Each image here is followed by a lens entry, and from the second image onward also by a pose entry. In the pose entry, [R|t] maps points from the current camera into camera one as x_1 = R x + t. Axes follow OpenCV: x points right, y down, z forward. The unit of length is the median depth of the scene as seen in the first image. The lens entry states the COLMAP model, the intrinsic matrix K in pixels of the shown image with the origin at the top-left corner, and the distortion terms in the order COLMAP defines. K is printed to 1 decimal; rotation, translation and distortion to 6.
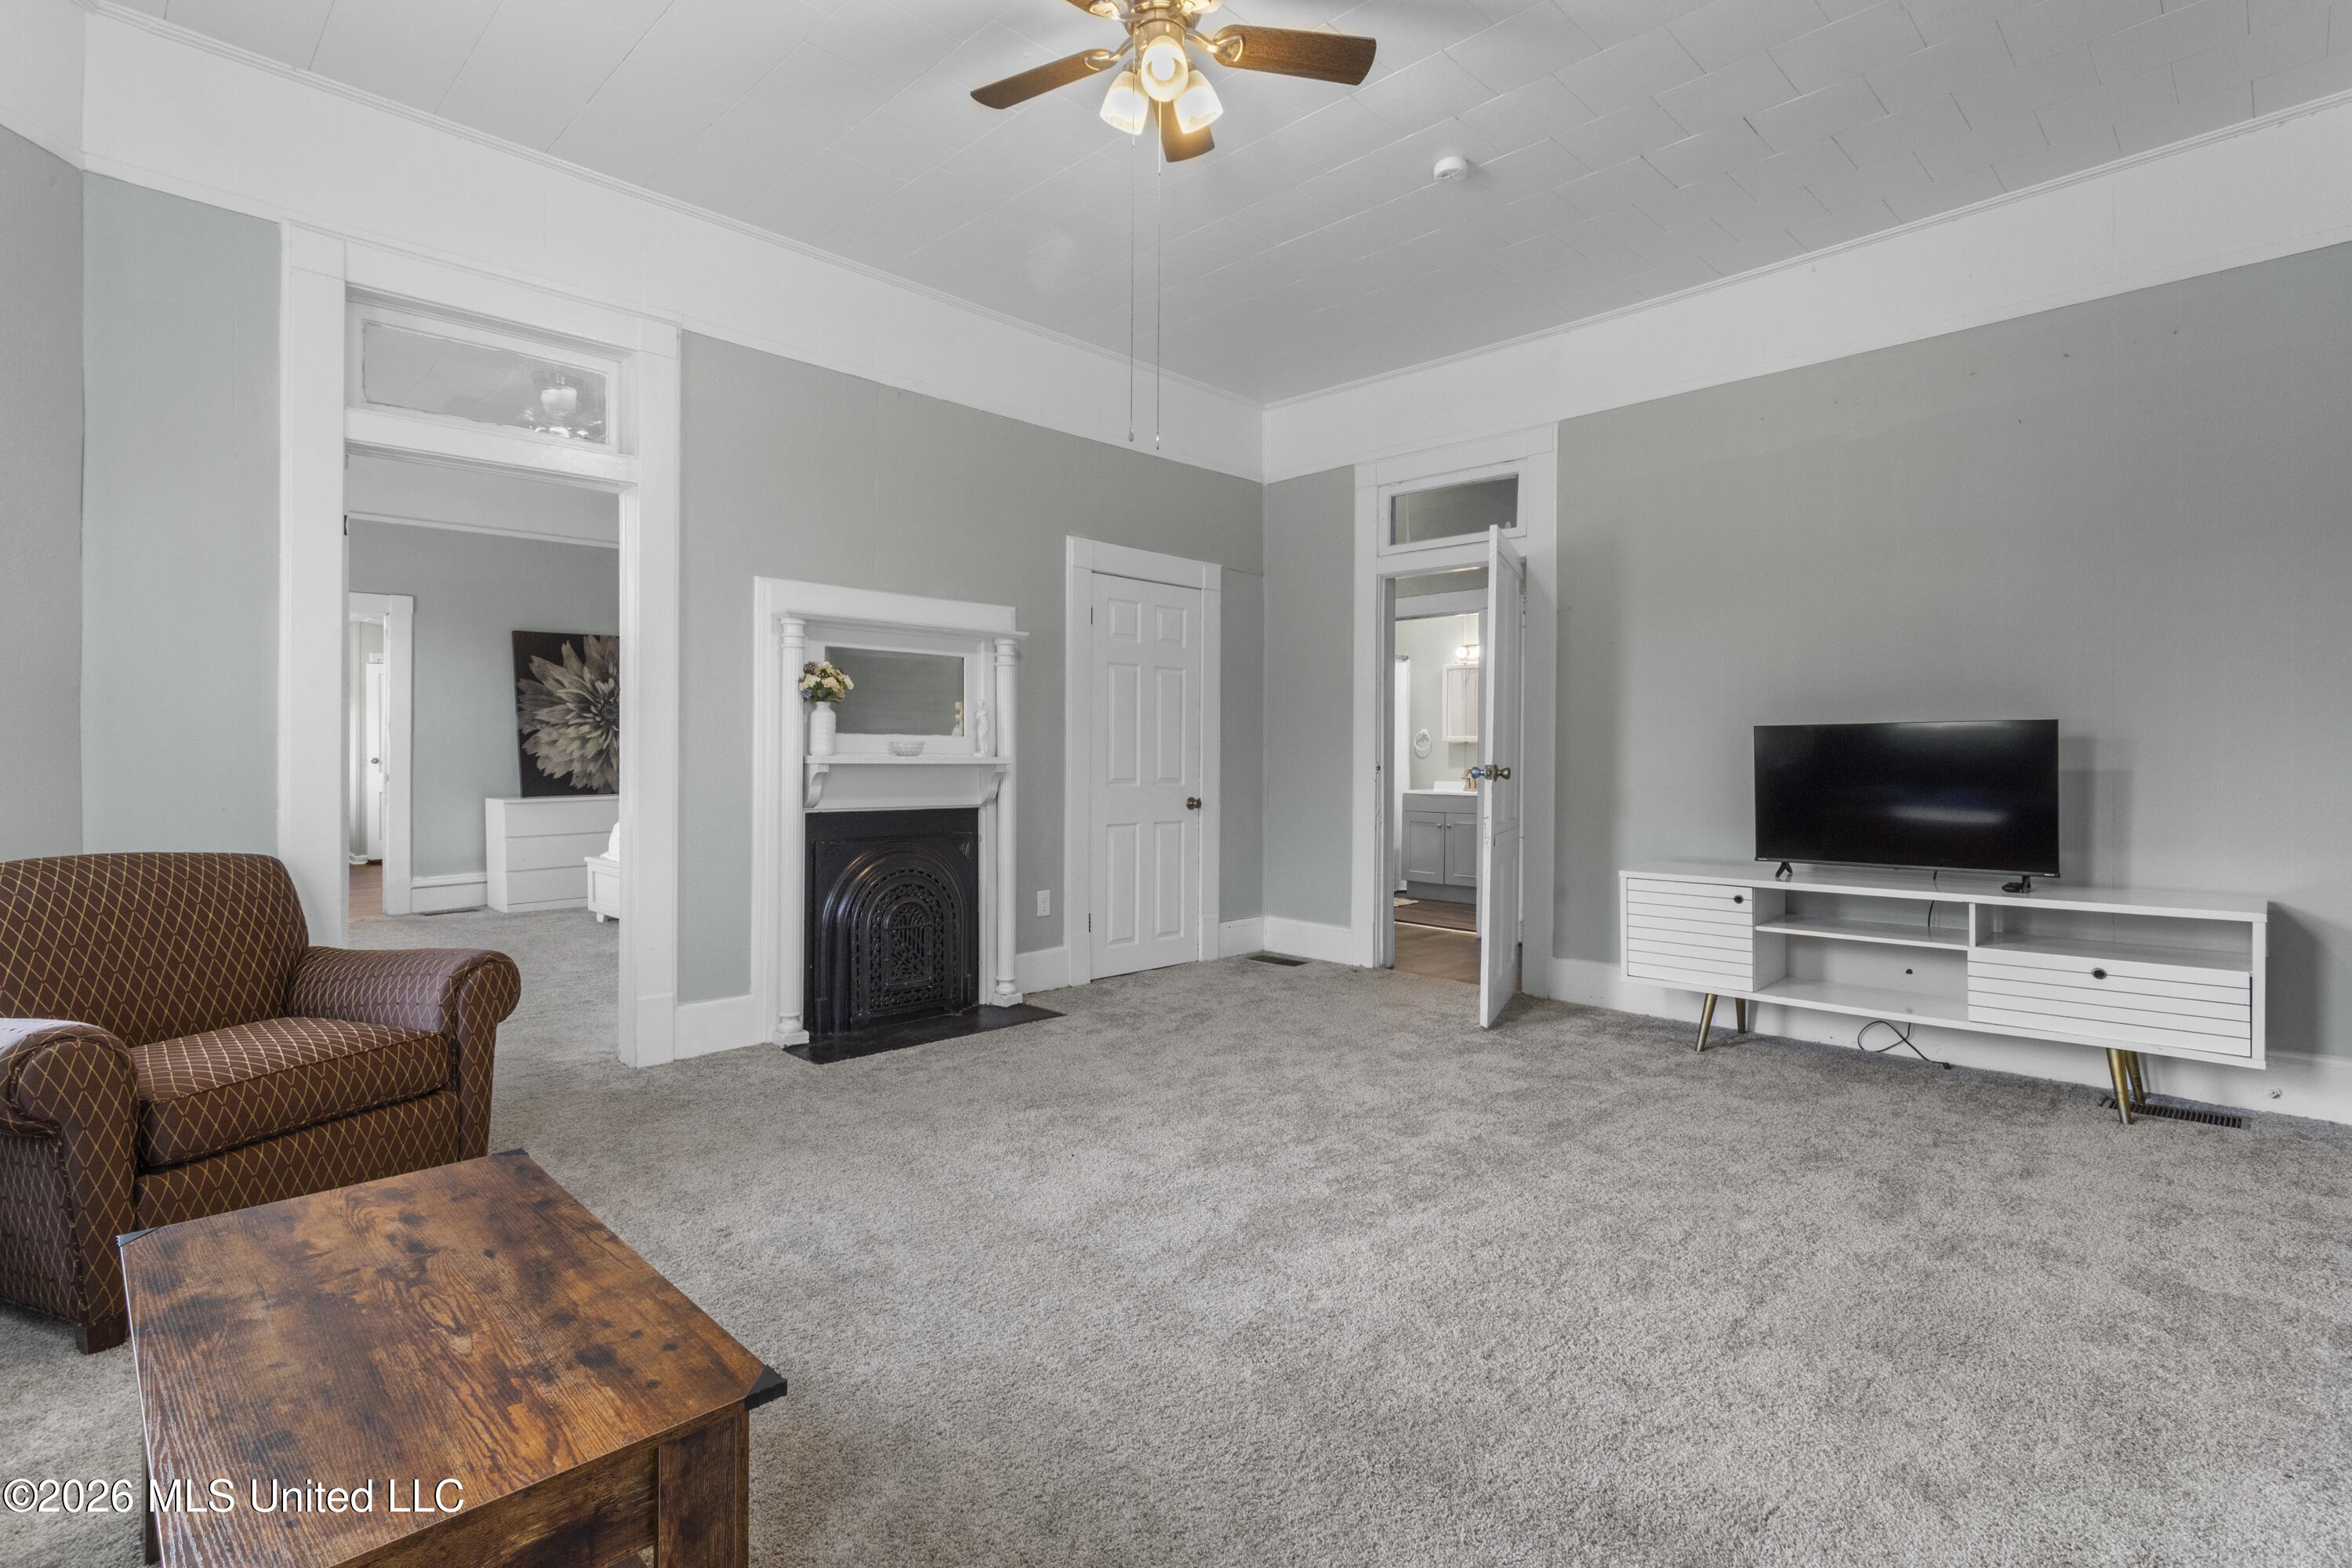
lens RADIAL K [[1129.9, 0, 1169.2], [0, 1129.9, 752.5], [0, 0, 1]] dist [-0.001002, -0.000161]
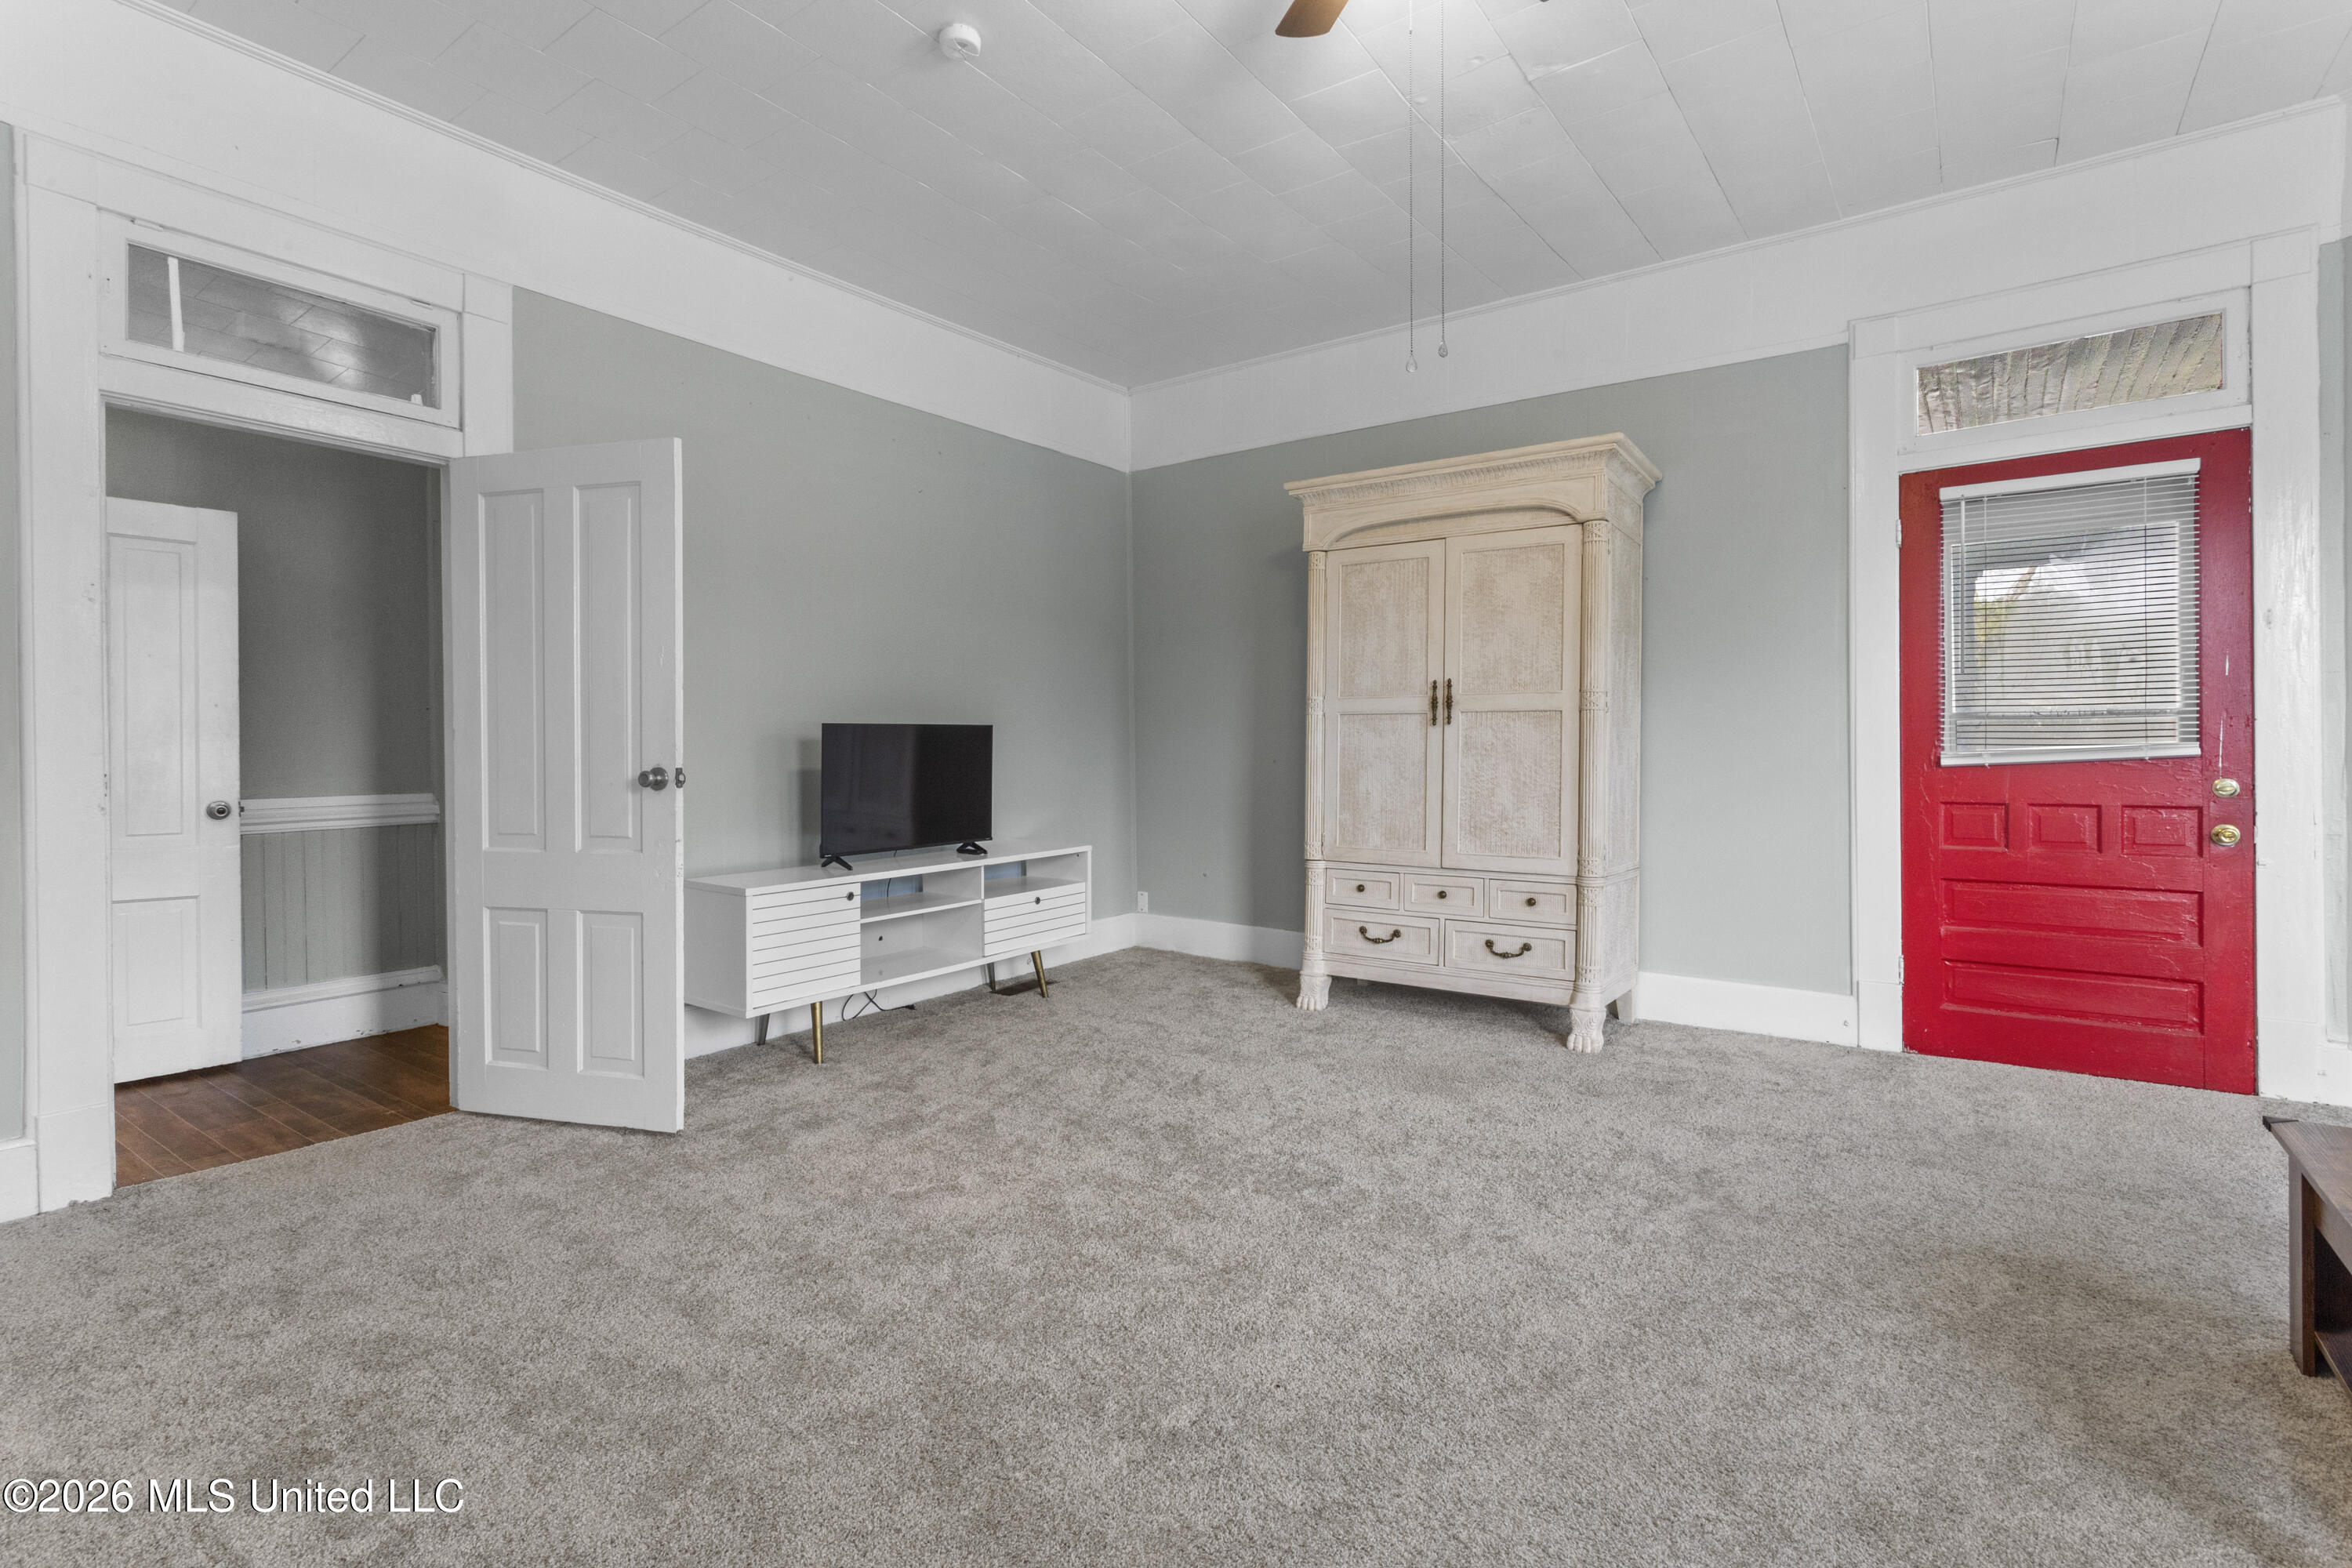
lens RADIAL K [[1129.9, 0, 1169.2], [0, 1129.9, 752.5], [0, 0, 1]] dist [-0.001002, -0.000161]
pose [[-0.174537, -0.002025, 0.984649, -0.535913], [0.004295, 0.999987, 0.002818, 0.000624], [-0.984641, 0.004721, -0.174526, 0.900444]]
